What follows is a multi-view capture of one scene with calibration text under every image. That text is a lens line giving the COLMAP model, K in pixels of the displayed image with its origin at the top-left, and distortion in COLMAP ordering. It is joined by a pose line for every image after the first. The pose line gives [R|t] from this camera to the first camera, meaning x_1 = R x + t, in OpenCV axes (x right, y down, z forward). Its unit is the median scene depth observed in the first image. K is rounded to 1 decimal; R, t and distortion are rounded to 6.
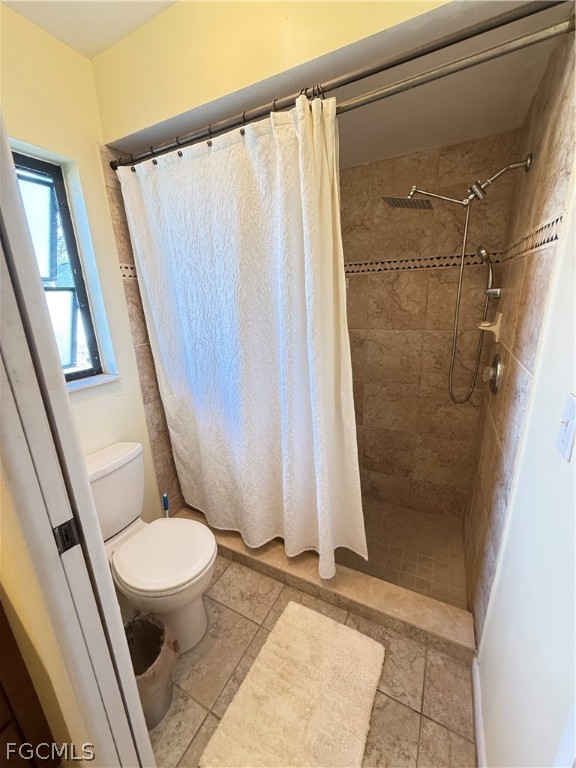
lens RADIAL K [[304.7, 0, 288.0], [0, 304.7, 384.0], [0, 0, 1]] dist [0.001218, 0.000423]
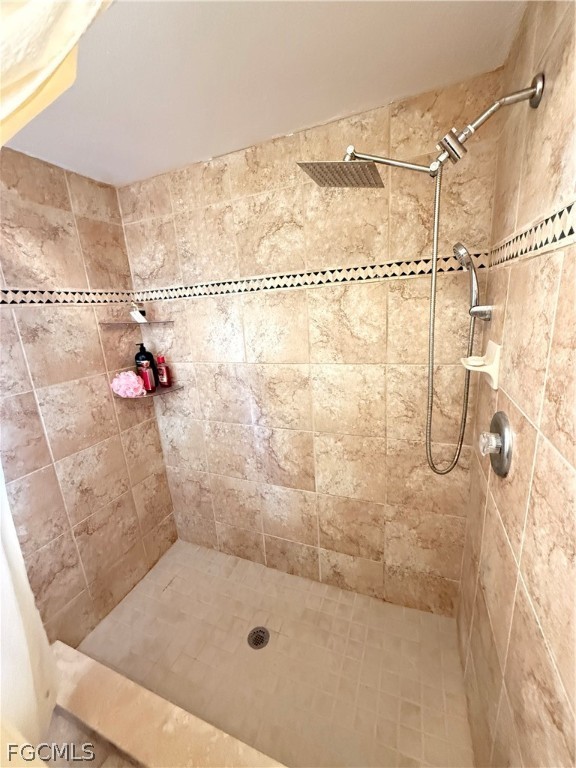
lens RADIAL K [[304.7, 0, 288.0], [0, 304.7, 384.0], [0, 0, 1]] dist [0.001218, 0.000423]
pose [[0.995917, -0.049918, 0.075218, 0.161125], [0.053018, 0.997800, -0.039801, -0.114436], [-0.073066, 0.043627, 0.996372, 0.309378]]
